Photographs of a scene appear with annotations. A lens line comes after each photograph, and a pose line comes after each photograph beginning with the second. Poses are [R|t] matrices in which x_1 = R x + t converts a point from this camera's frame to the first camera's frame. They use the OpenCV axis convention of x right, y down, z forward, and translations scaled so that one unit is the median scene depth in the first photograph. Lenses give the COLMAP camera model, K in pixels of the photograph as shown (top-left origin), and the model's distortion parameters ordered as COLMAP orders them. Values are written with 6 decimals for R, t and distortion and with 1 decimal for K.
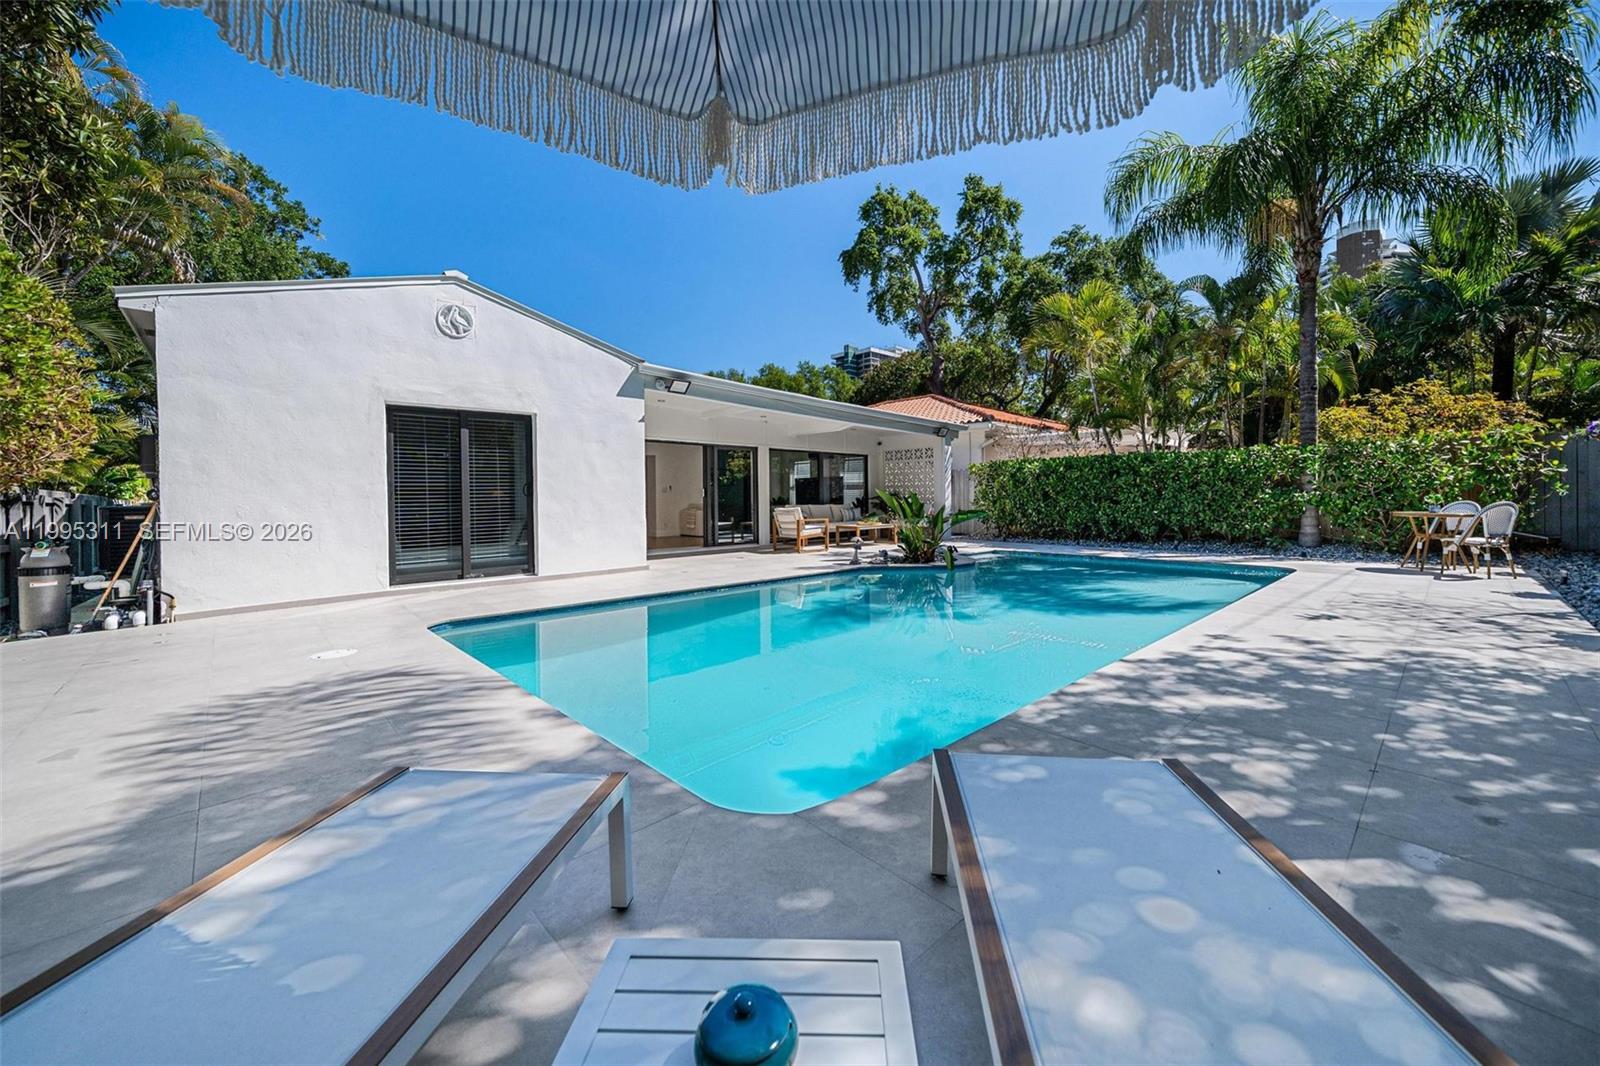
lens RADIAL K [[572.4, 0, 777.4], [0, 572.4, 502.4], [0, 0, 1]] dist [-0.002690, 0.000166]
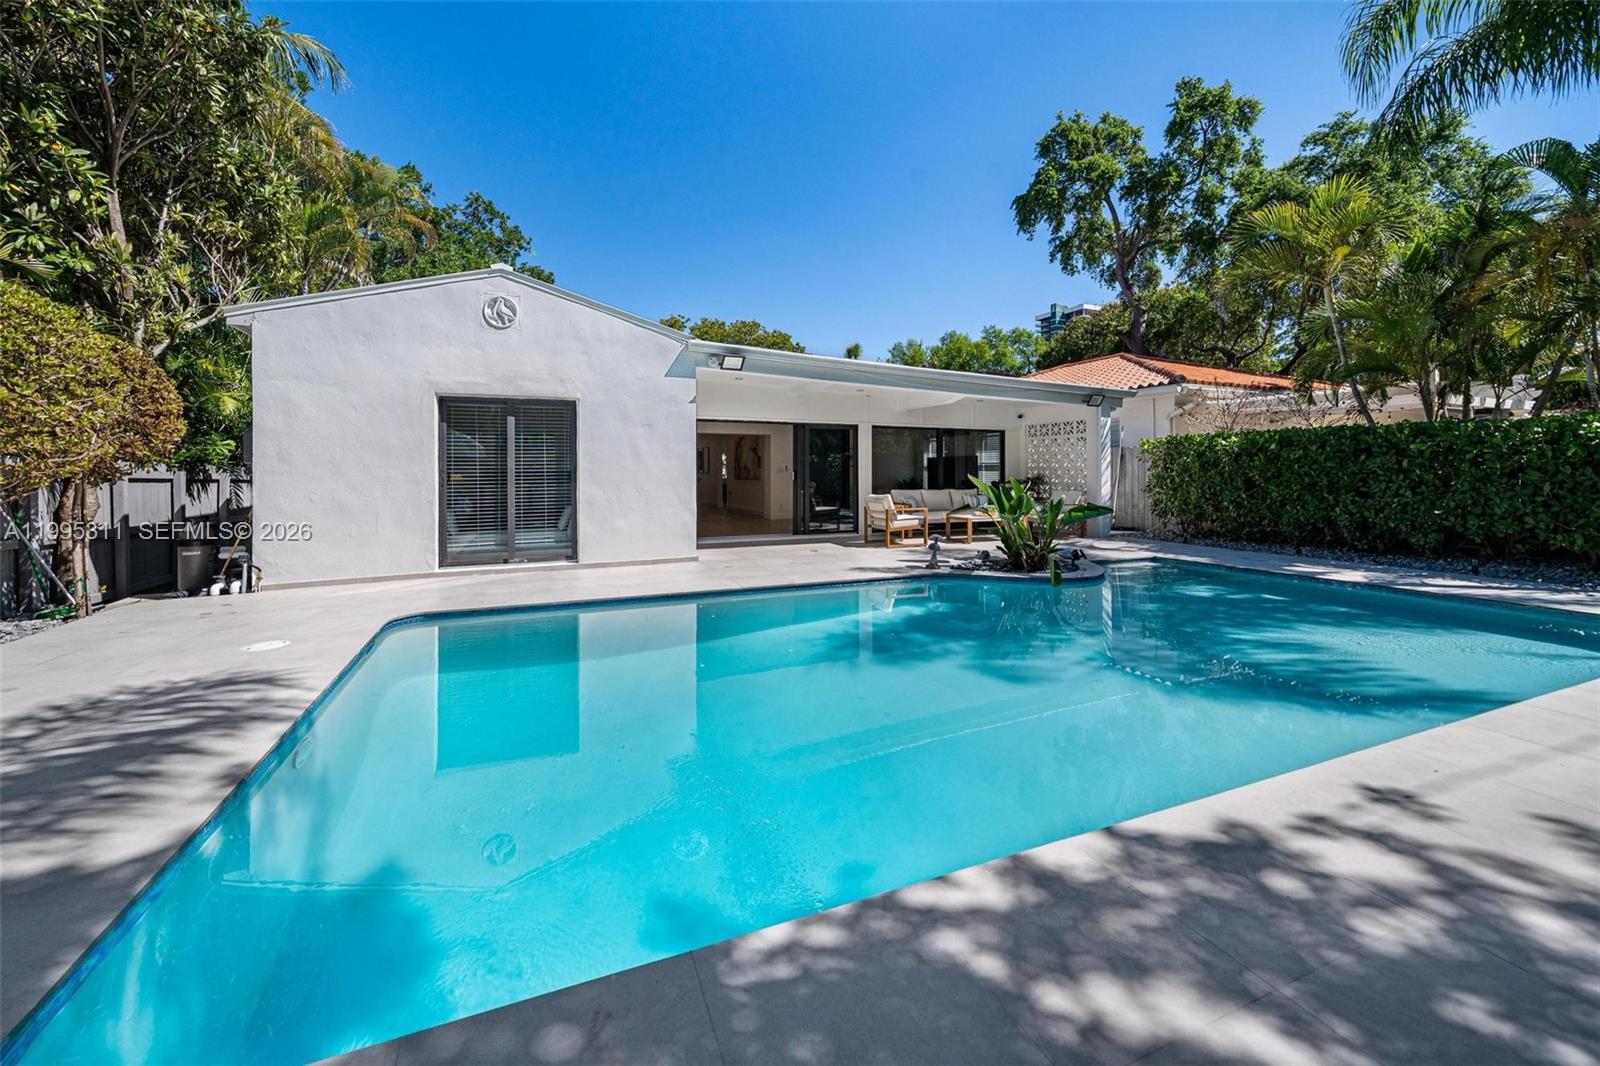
lens RADIAL K [[572.4, 0, 780.2], [0, 572.4, 470.8], [0, 0, 1]] dist [-0.002690, 0.000166]
pose [[0.942833, 0.004815, -0.333231, 0.158422], [-0.008247, 0.999927, -0.008885, -0.016830], [0.333164, 0.011125, 0.942803, 0.125803]]
